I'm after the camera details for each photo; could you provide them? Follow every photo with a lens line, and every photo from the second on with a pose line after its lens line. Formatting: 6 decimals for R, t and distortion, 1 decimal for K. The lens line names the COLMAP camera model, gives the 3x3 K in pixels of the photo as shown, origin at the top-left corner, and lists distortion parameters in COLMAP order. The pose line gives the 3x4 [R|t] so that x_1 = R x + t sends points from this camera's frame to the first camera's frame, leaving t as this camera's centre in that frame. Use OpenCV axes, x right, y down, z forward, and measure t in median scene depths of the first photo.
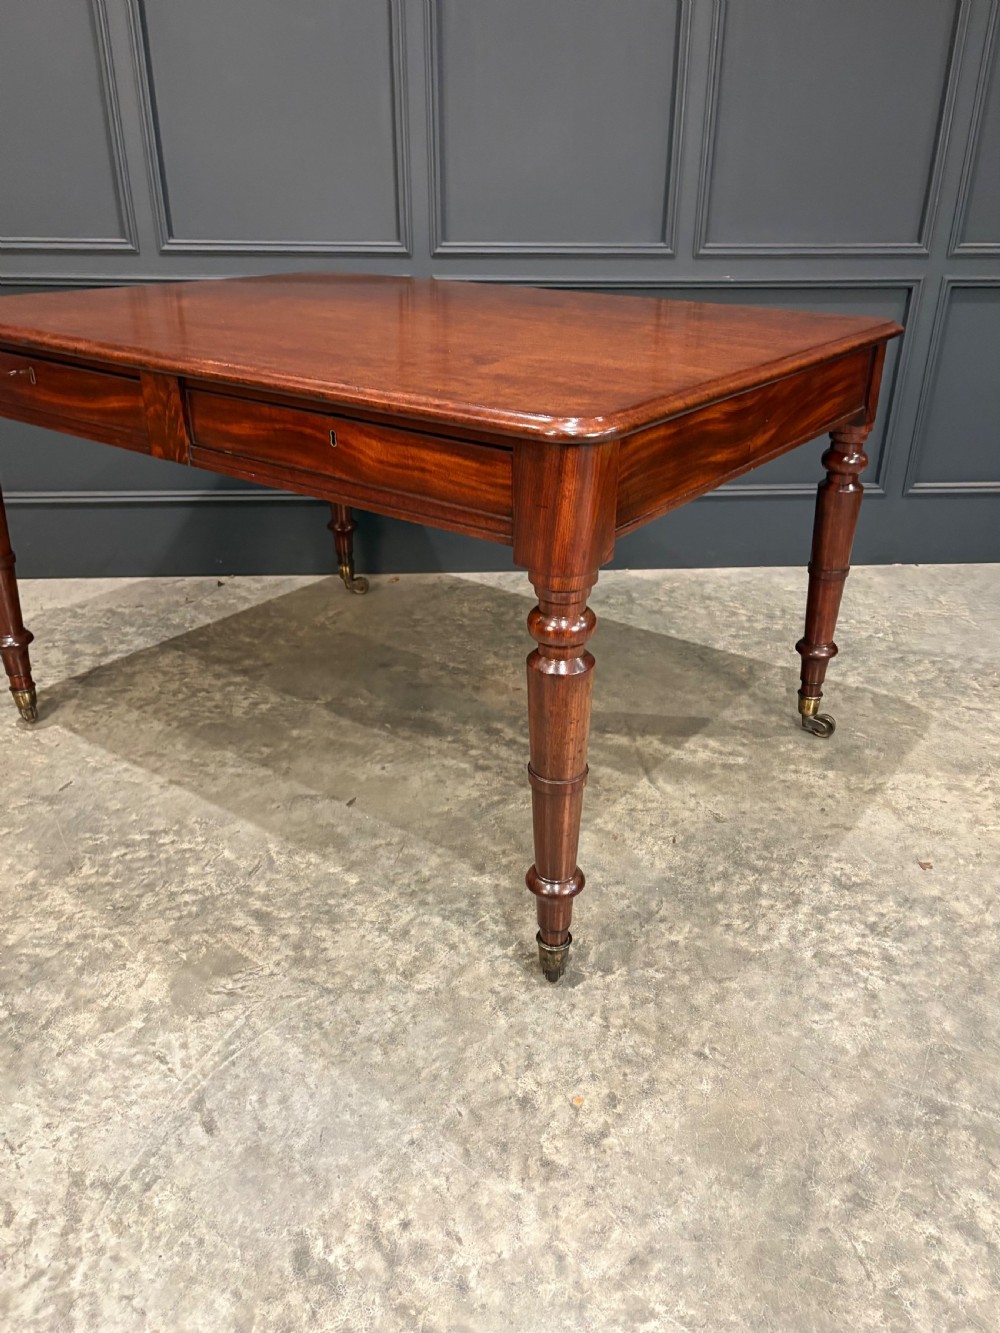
lens RADIAL K [[1015.2, 0, 505.9], [0, 1015.2, 675.0], [0, 0, 1]] dist [0.020271, -0.018358]
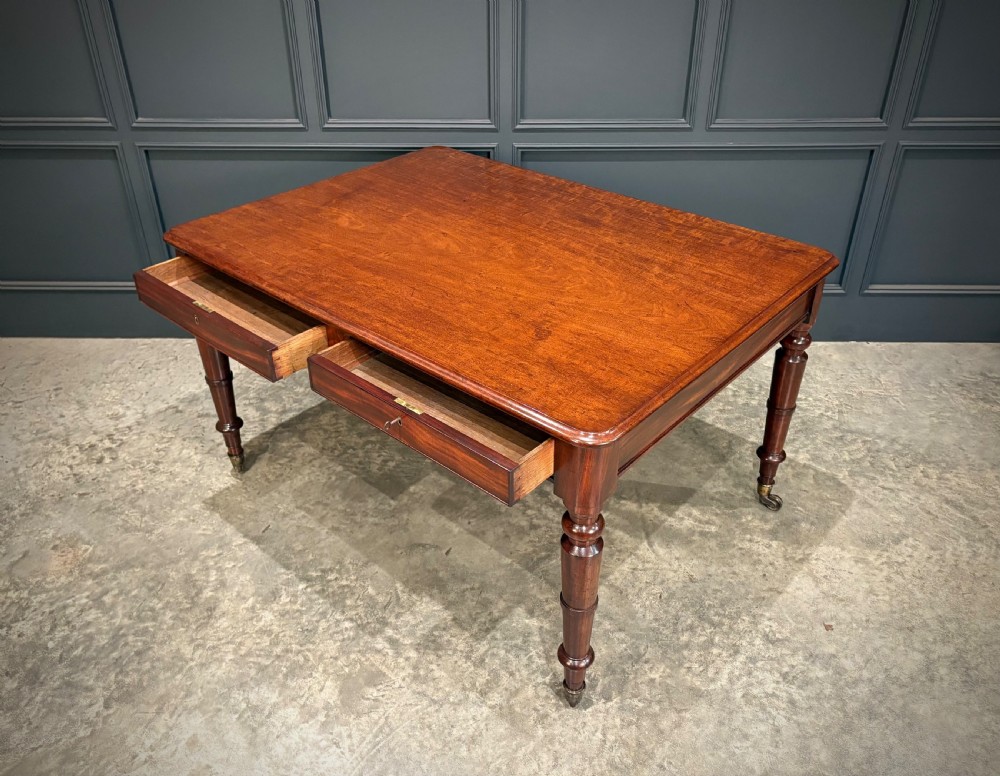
lens RADIAL K [[819.4, 0, 492.7], [0, 819.4, 368.2], [0, 0, 1]] dist [-0.005156, 0.047091]
pose [[0.995658, 0.034838, -0.086325, 0.011930], [-0.026370, 0.994899, 0.097365, -0.318835], [0.089276, -0.094666, 0.991498, -0.220719]]
